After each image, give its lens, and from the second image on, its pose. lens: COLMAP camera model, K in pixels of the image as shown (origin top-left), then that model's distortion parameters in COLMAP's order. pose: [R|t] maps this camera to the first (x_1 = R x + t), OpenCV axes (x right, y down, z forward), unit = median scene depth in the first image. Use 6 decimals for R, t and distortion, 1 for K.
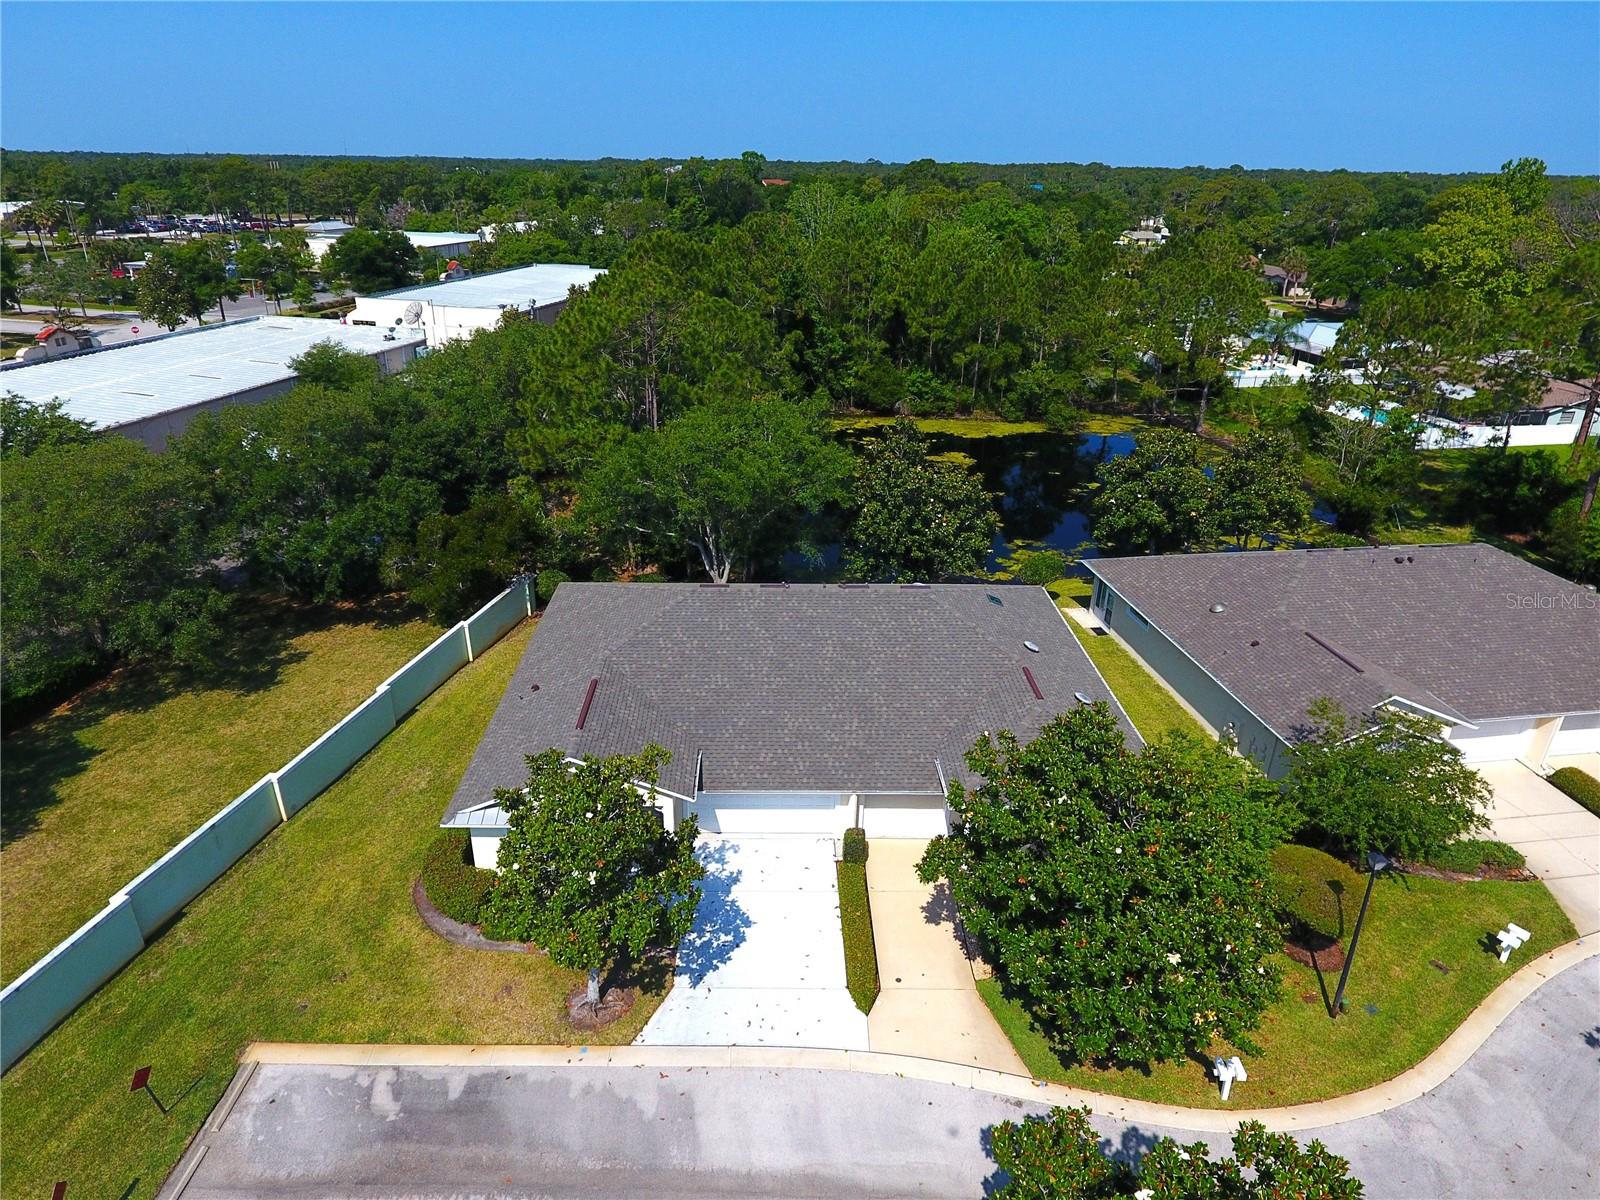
lens RADIAL K [[939.4, 0, 783.4], [0, 939.4, 570.5], [0, 0, 1]] dist [-0.005961, -0.000213]
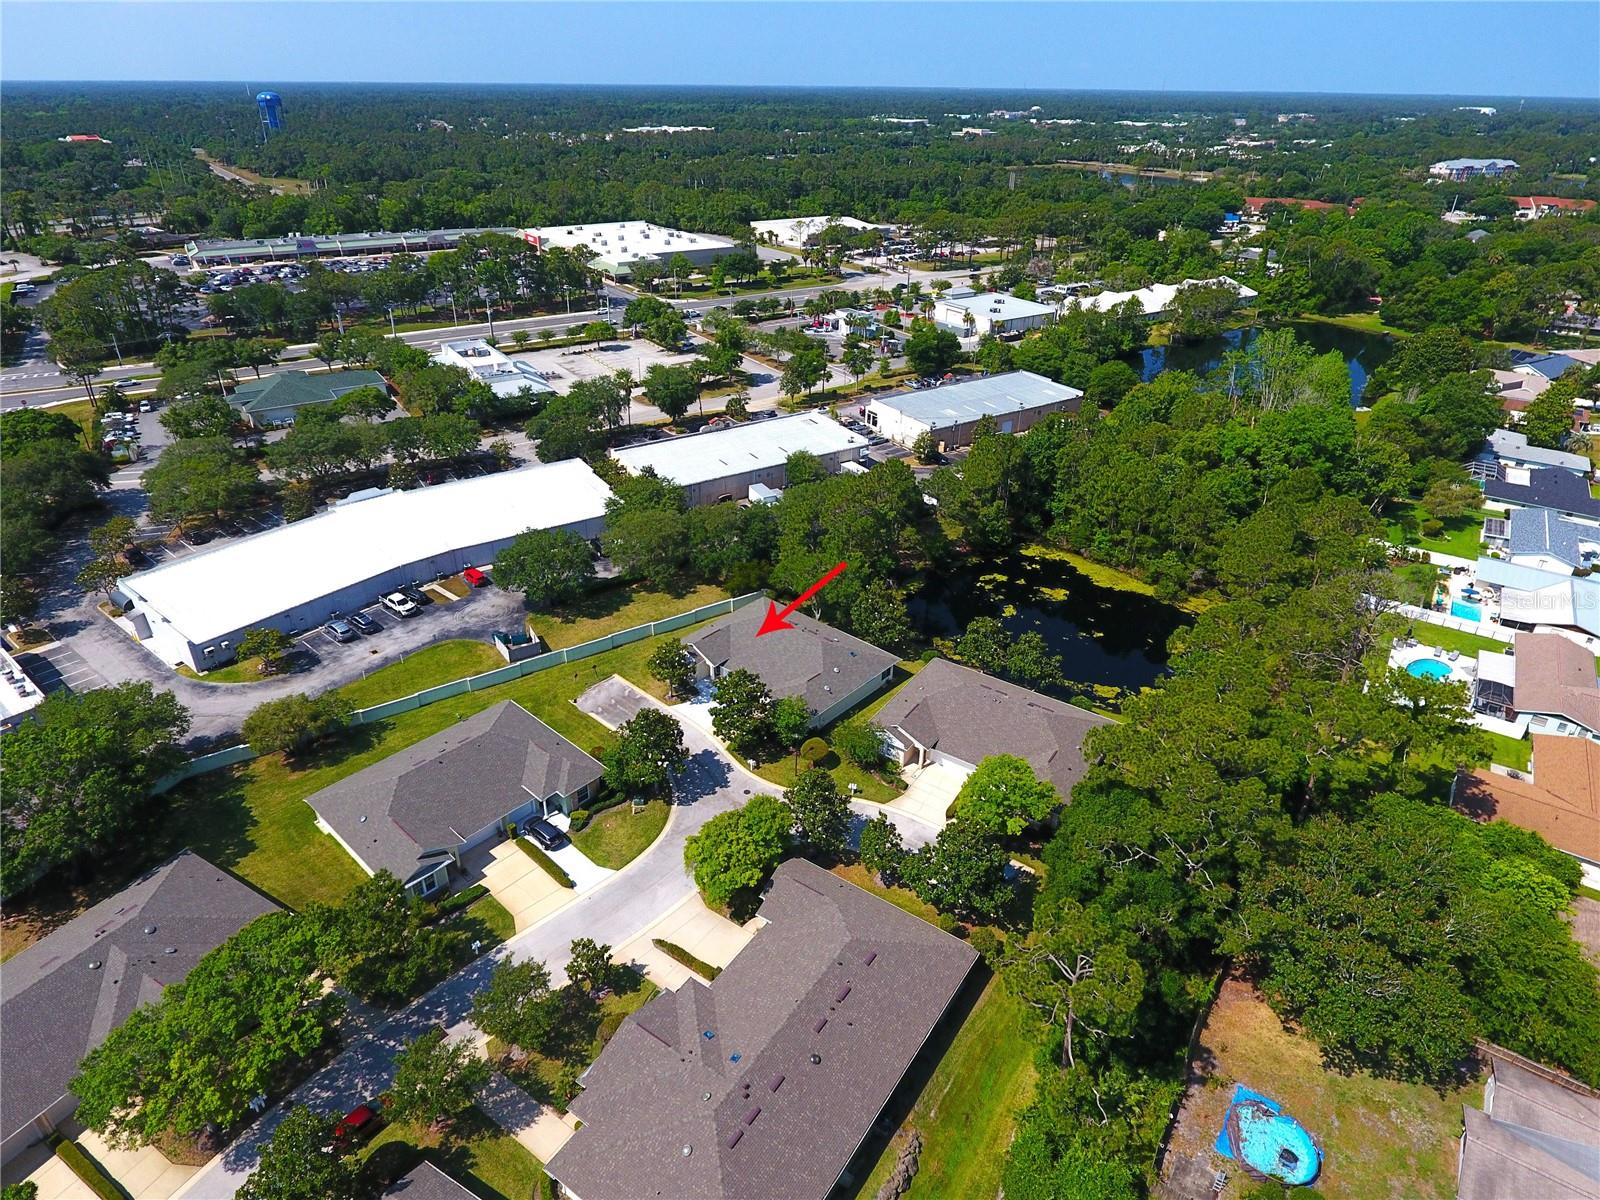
lens RADIAL K [[942.2, 0, 783.8], [0, 942.2, 565.5], [0, 0, 1]] dist [-0.010126, -0.001796]
pose [[0.725921, 0.307781, -0.615069, 2.087713], [-0.271070, 0.949929, 0.155421, -0.730150], [0.632107, 0.053904, 0.773004, -1.616635]]
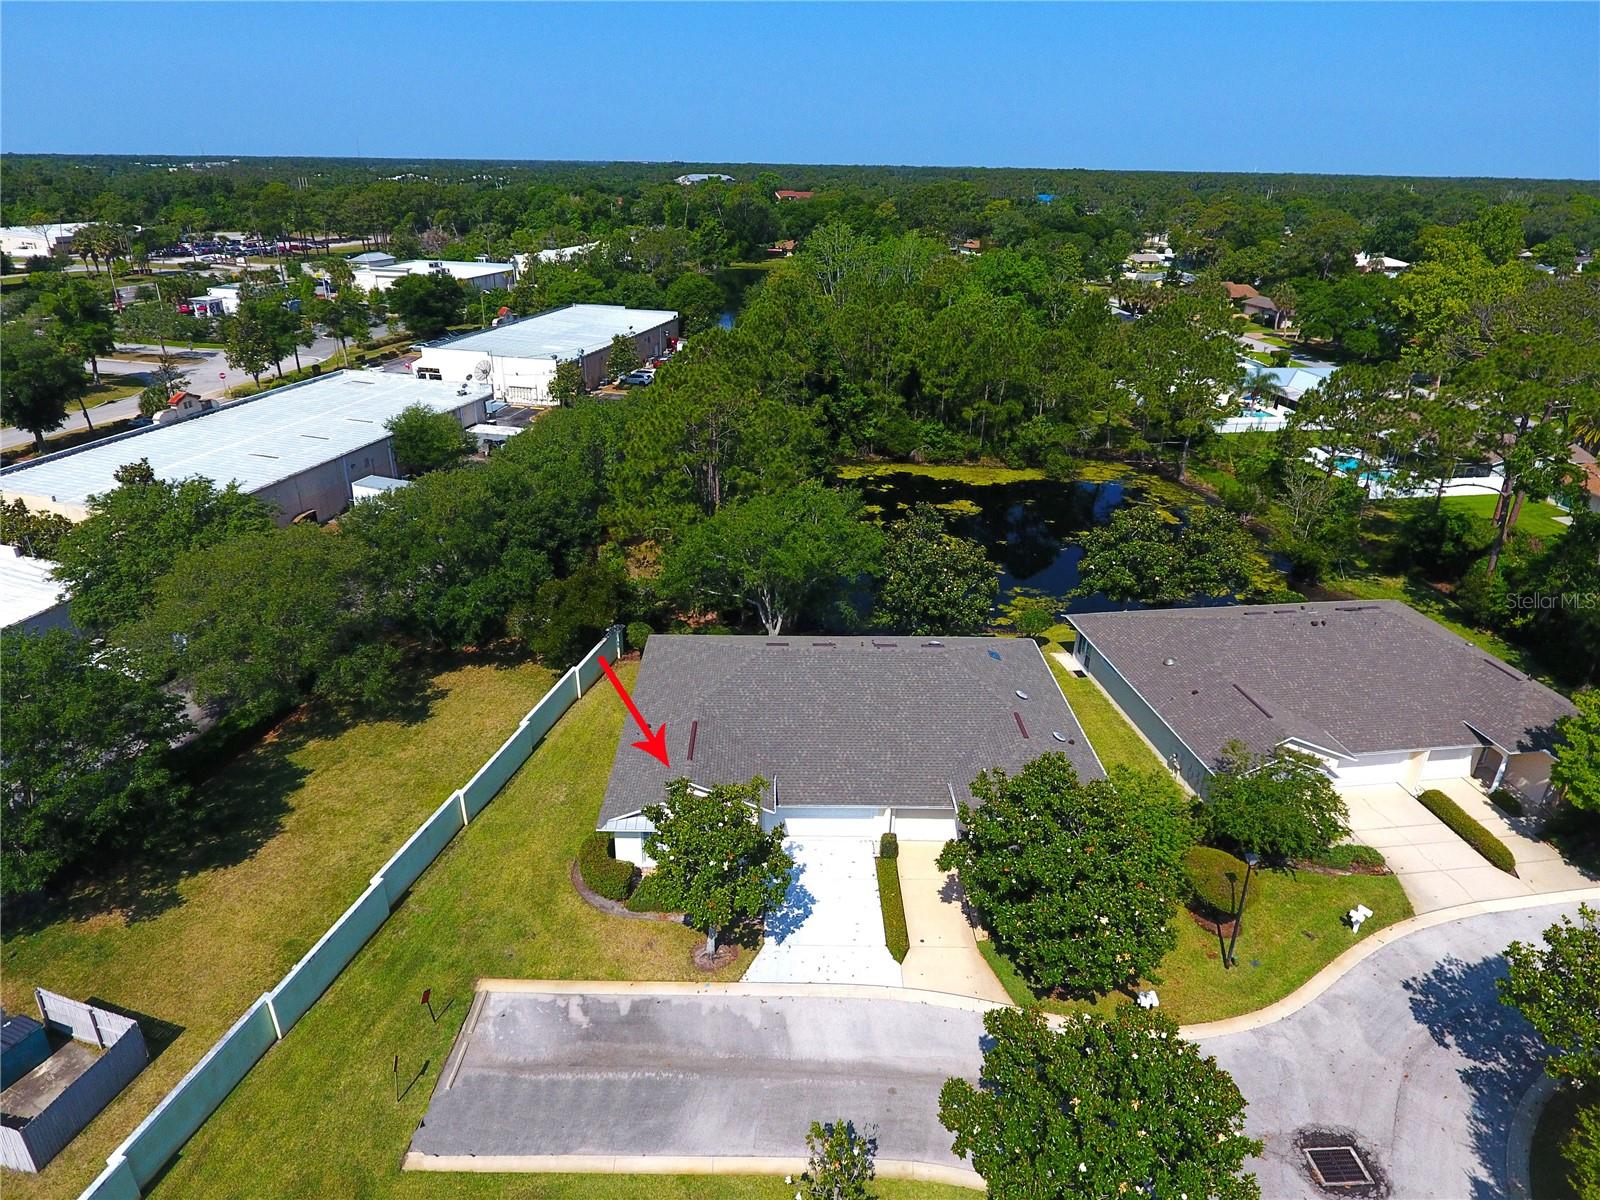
lens RADIAL K [[939.4, 0, 783.4], [0, 939.4, 570.5], [0, 0, 1]] dist [-0.005961, -0.000213]
pose [[0.999955, 0.003870, -0.008649, -0.062800], [-0.003865, 0.999992, 0.000590, -0.100351], [0.008651, -0.000557, 0.999962, -0.341250]]
